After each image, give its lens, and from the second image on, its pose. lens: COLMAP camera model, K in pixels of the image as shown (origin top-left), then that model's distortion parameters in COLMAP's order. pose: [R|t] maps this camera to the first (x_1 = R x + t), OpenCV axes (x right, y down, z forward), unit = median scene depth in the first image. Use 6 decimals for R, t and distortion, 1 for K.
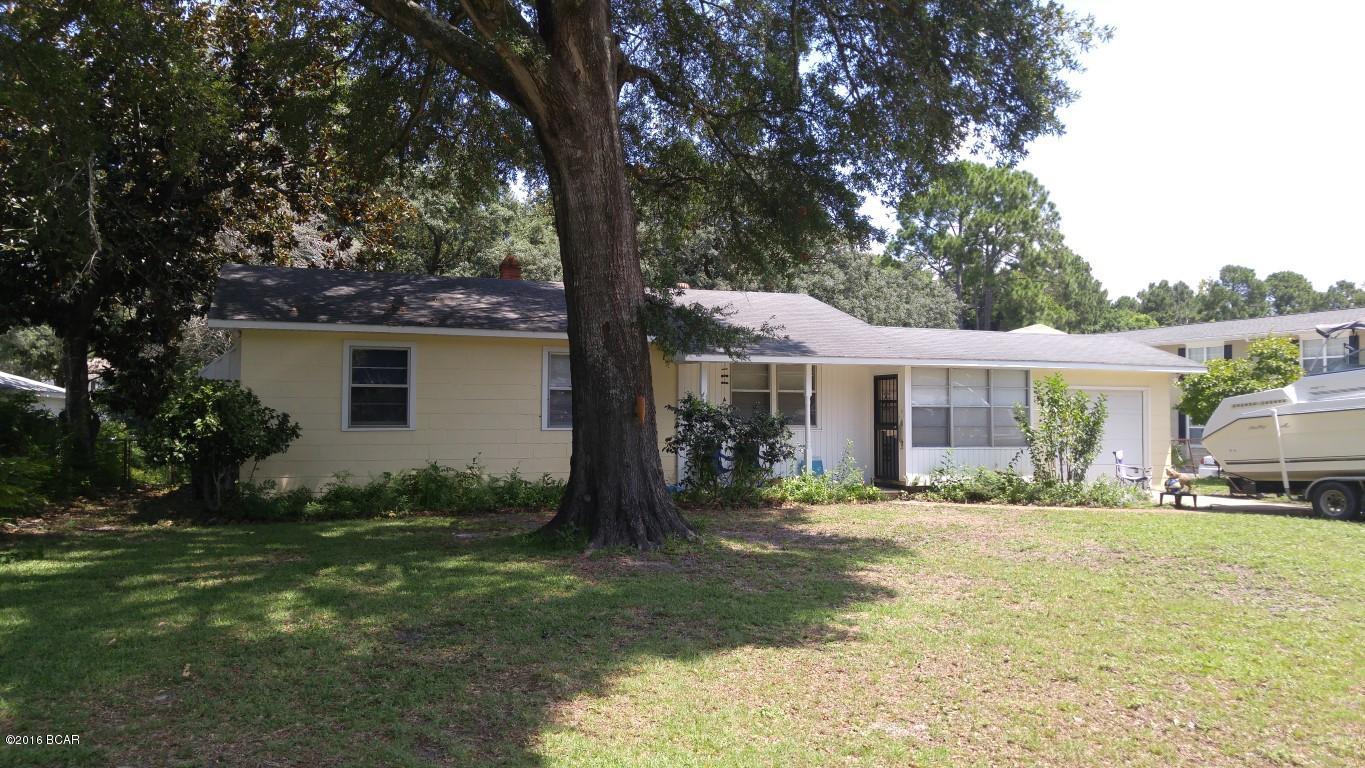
lens RADIAL K [[1045.2, 0, 686.3], [0, 1045.2, 394.0], [0, 0, 1]] dist [0.045926, 0.002909]
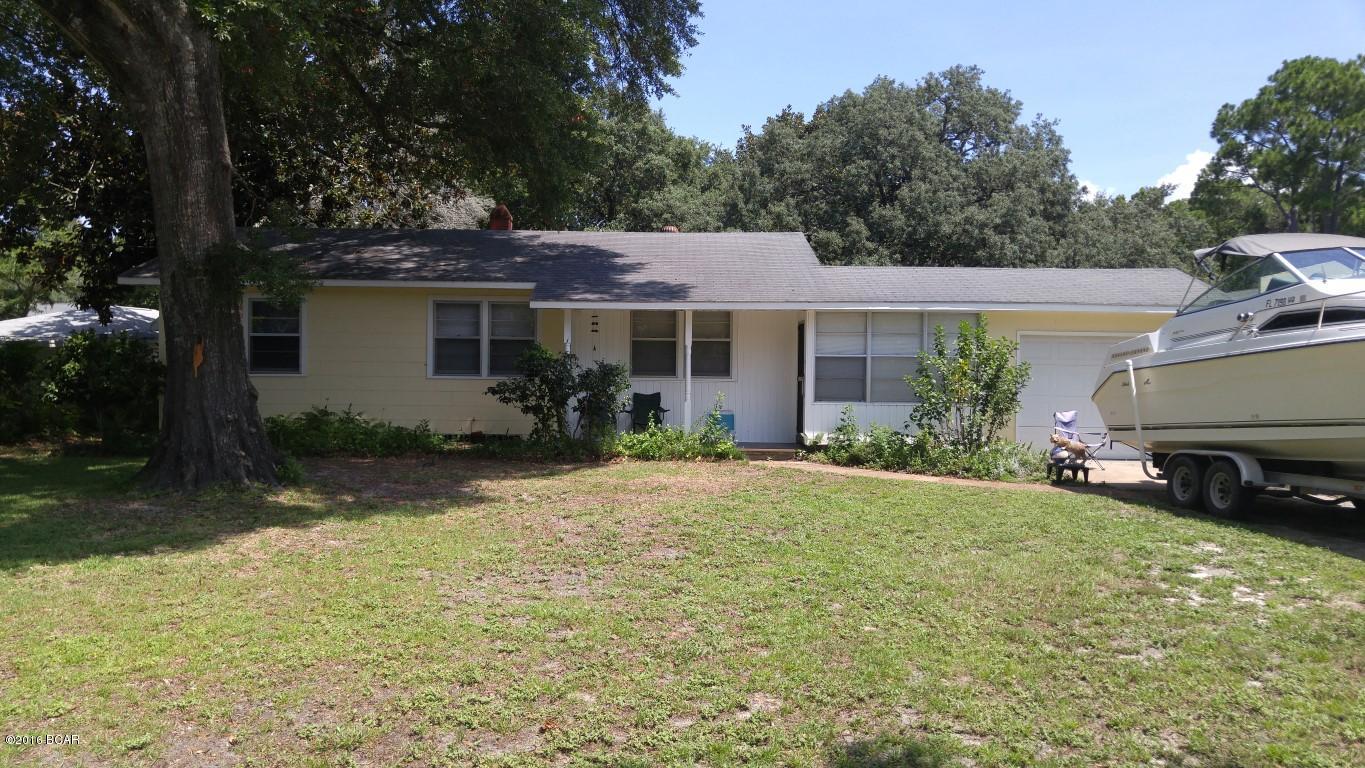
lens RADIAL K [[1045.2, 0, 683.4], [0, 1045.2, 372.9], [0, 0, 1]] dist [0.045926, 0.002909]
pose [[0.927476, 0.009421, -0.373764, 0.469193], [0.001341, 0.999592, 0.028523, 0.000693], [0.373881, -0.026956, 0.927085, 0.138932]]
